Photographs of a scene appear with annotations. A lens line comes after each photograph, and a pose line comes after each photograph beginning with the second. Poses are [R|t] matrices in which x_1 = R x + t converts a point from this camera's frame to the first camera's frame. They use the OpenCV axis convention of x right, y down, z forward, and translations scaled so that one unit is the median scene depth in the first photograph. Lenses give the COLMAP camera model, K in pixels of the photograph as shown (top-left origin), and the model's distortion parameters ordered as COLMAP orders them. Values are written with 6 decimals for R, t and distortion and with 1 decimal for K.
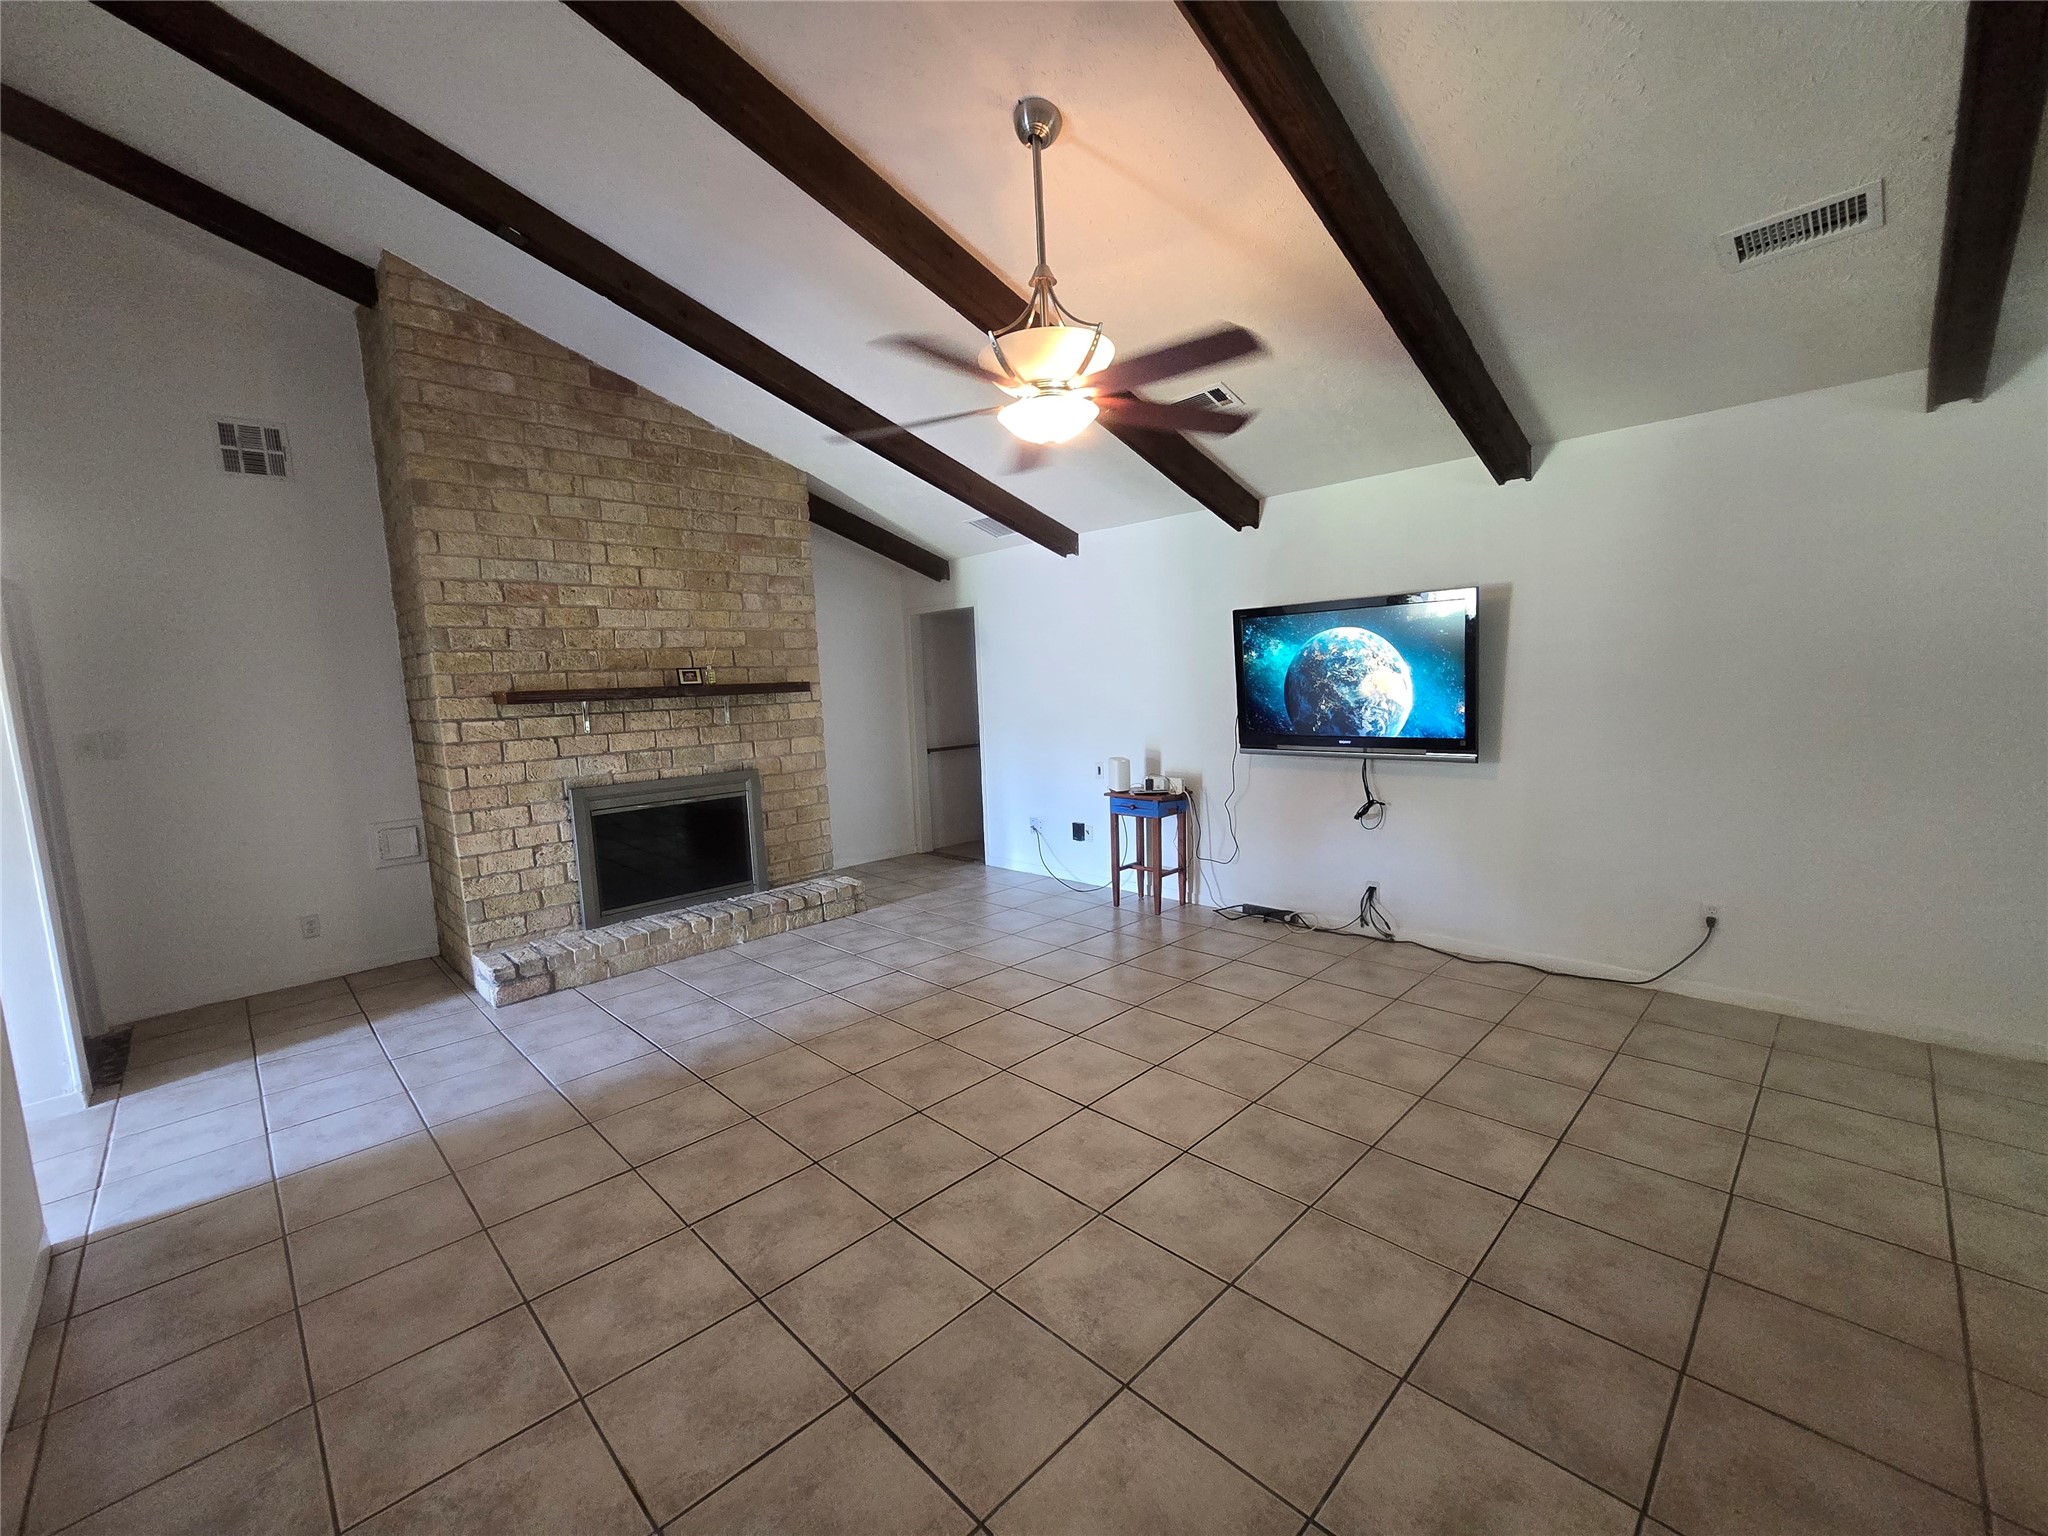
lens RADIAL K [[844.2, 0, 1008.4], [0, 844.2, 783.1], [0, 0, 1]] dist [-0.002158, 0.000053]
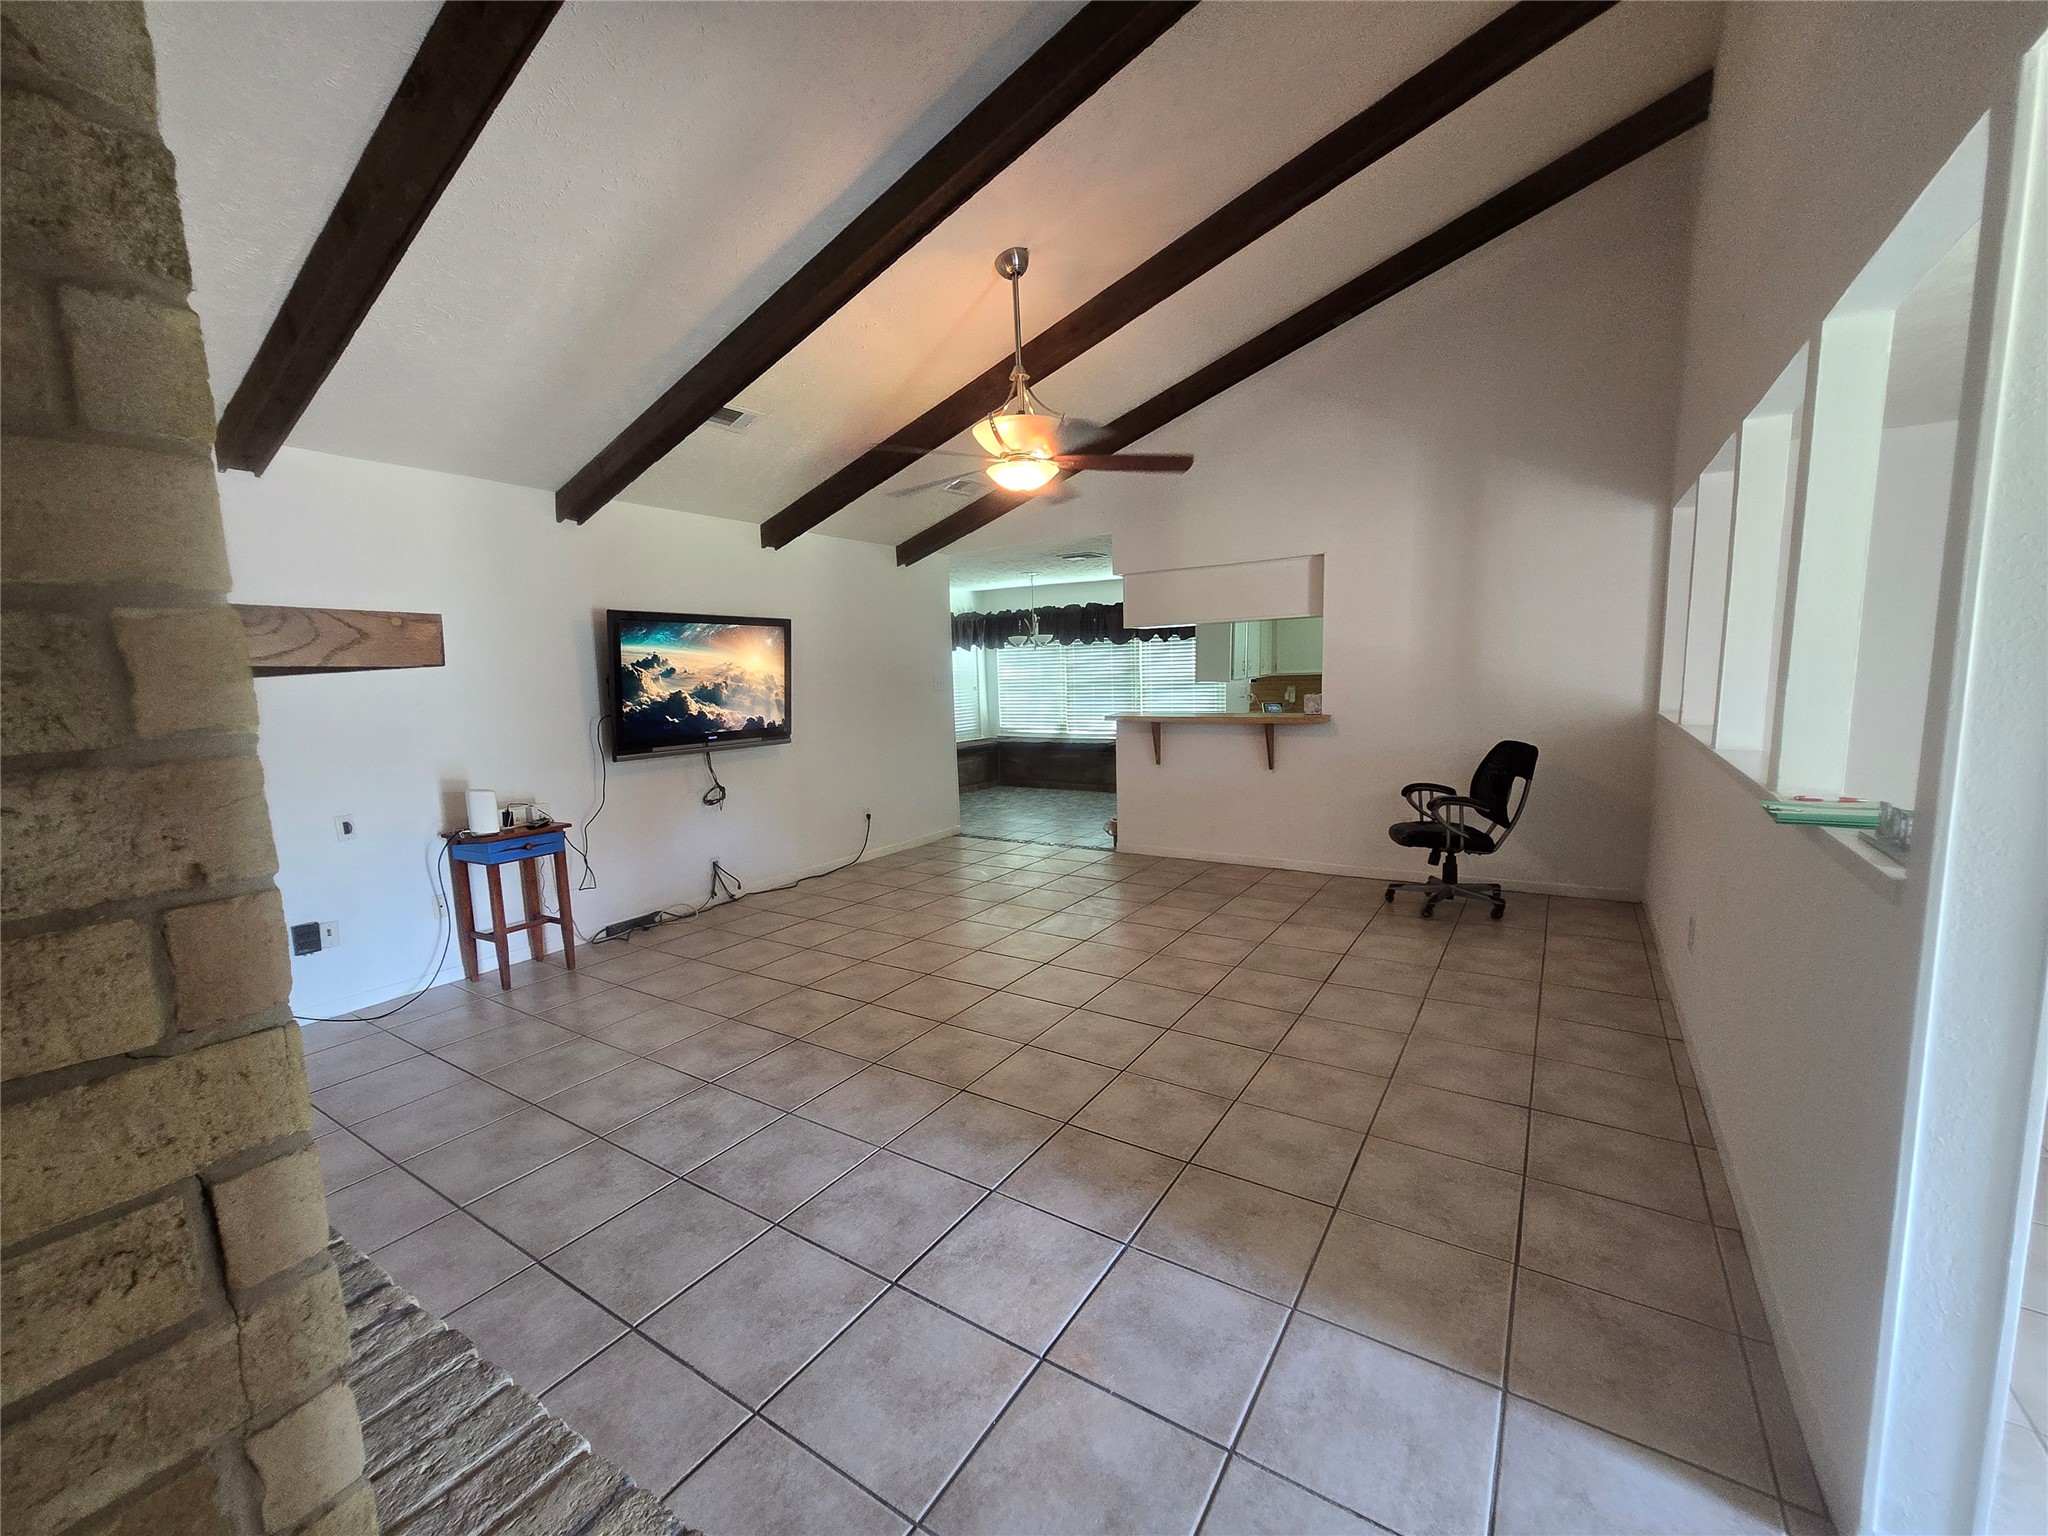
lens RADIAL K [[818.2, 0, 1049.4], [0, 818.2, 775.4], [0, 0, 1]] dist [0.000455, 0.000056]
pose [[-0.236180, -0.075592, 0.968765, -0.960950], [0.158191, 0.980679, 0.115088, -0.064316], [-0.958747, 0.180431, -0.219658, 0.983306]]
